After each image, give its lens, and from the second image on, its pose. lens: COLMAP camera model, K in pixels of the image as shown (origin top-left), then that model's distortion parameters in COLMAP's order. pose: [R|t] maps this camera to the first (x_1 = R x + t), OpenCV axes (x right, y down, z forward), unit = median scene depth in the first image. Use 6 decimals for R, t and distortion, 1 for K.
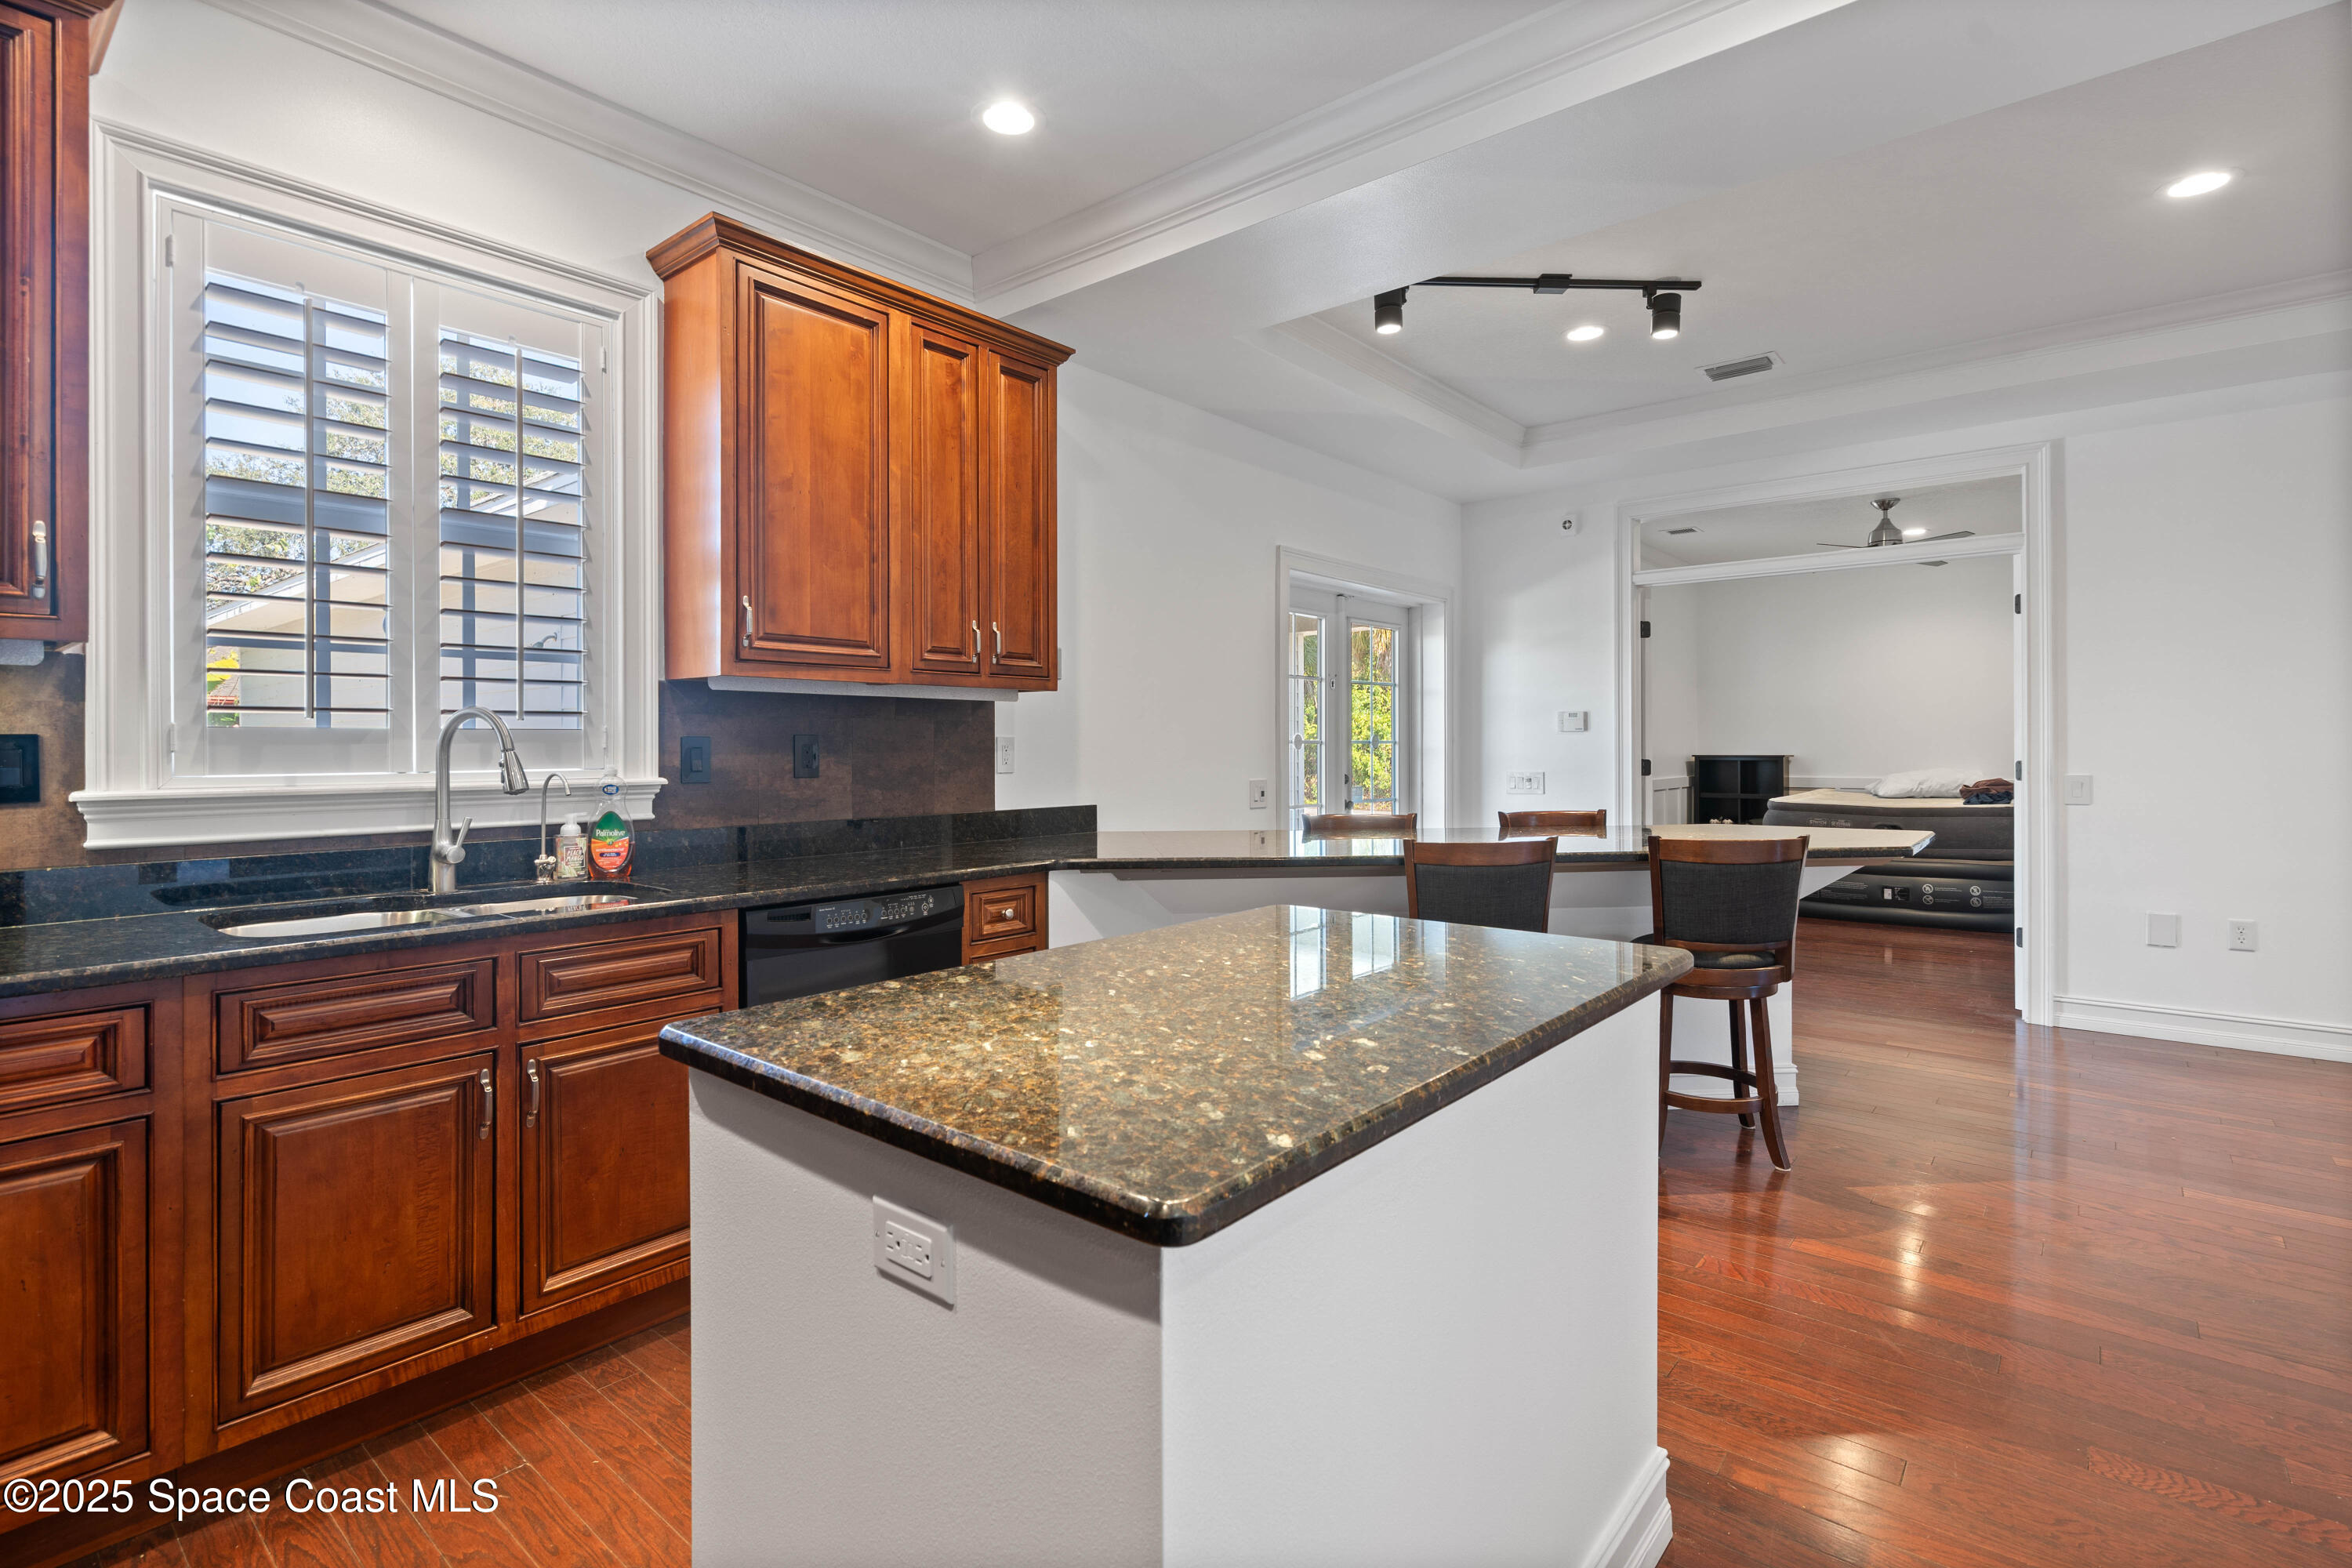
lens RADIAL K [[1114.0, 0, 1179.2], [0, 1114.0, 747.7], [0, 0, 1]] dist [-0.000756, -0.000015]
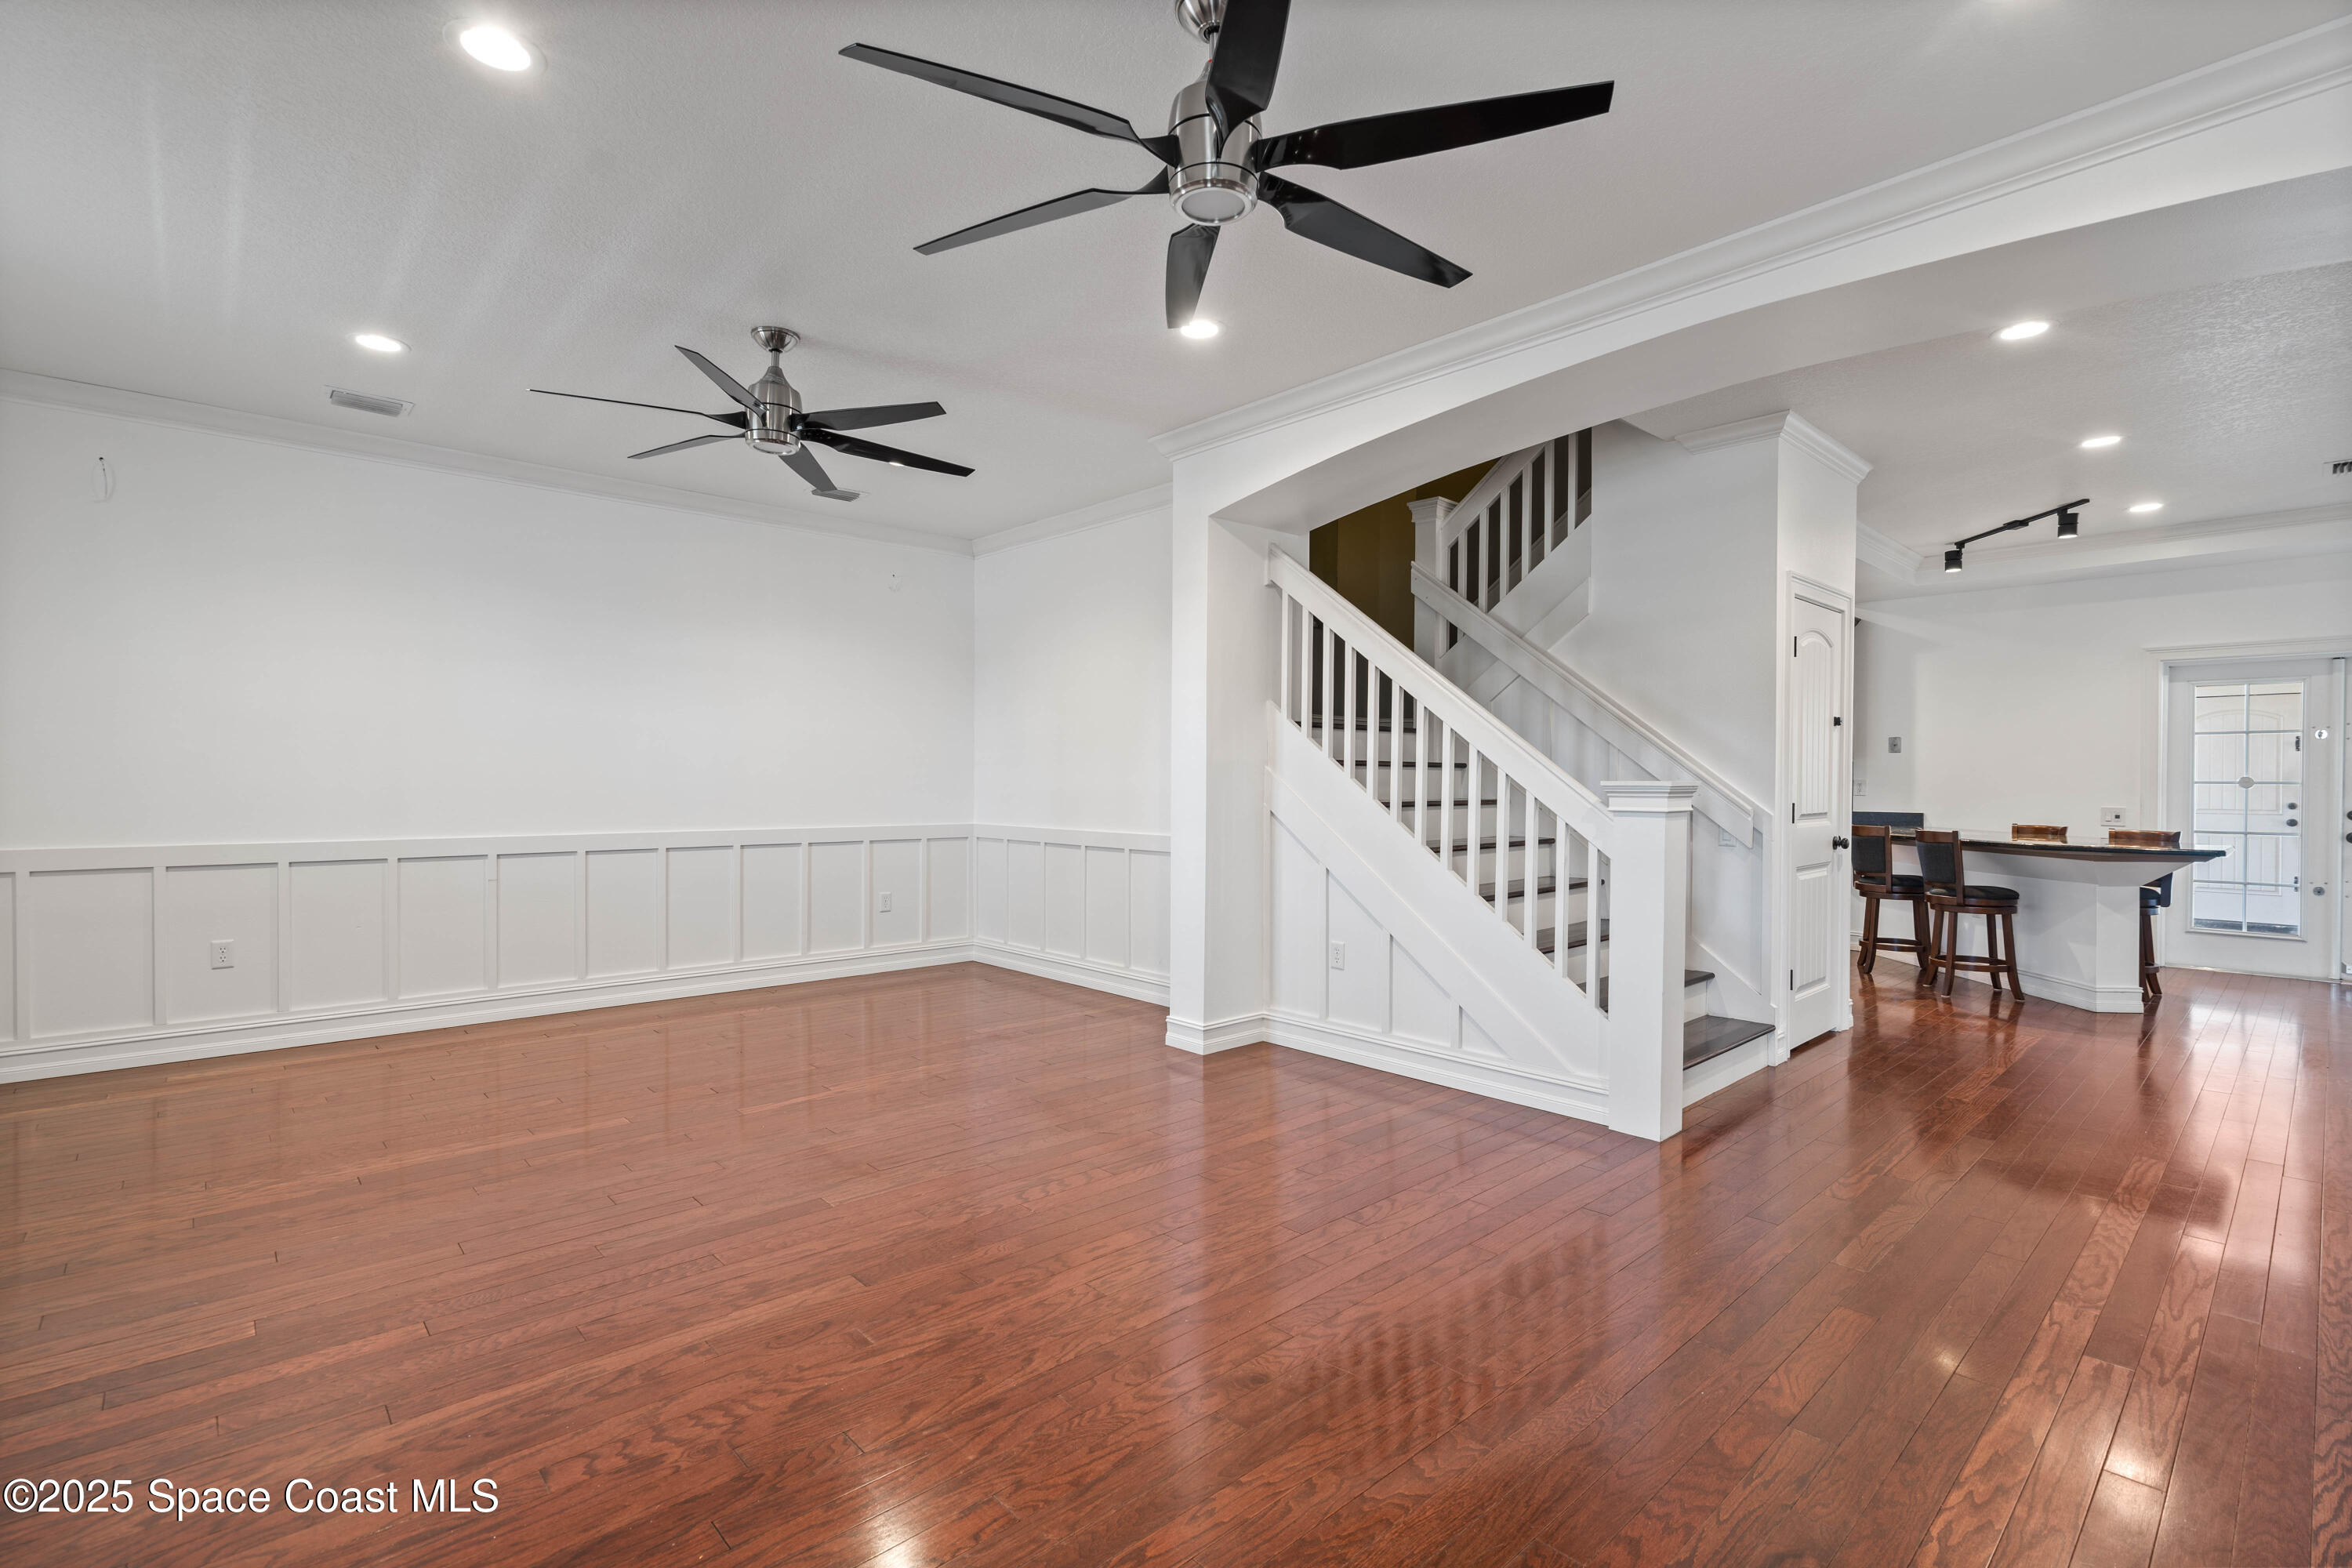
lens RADIAL K [[1057.7, 0, 1168.2], [0, 1057.7, 774.7], [0, 0, 1]] dist [0.002911, 0.000393]
pose [[-0.137763, 0.000089, -0.990465, 2.687330], [-0.000984, 0.999999, 0.000227, -0.024074], [0.990465, 0.001006, -0.137763, -0.124876]]
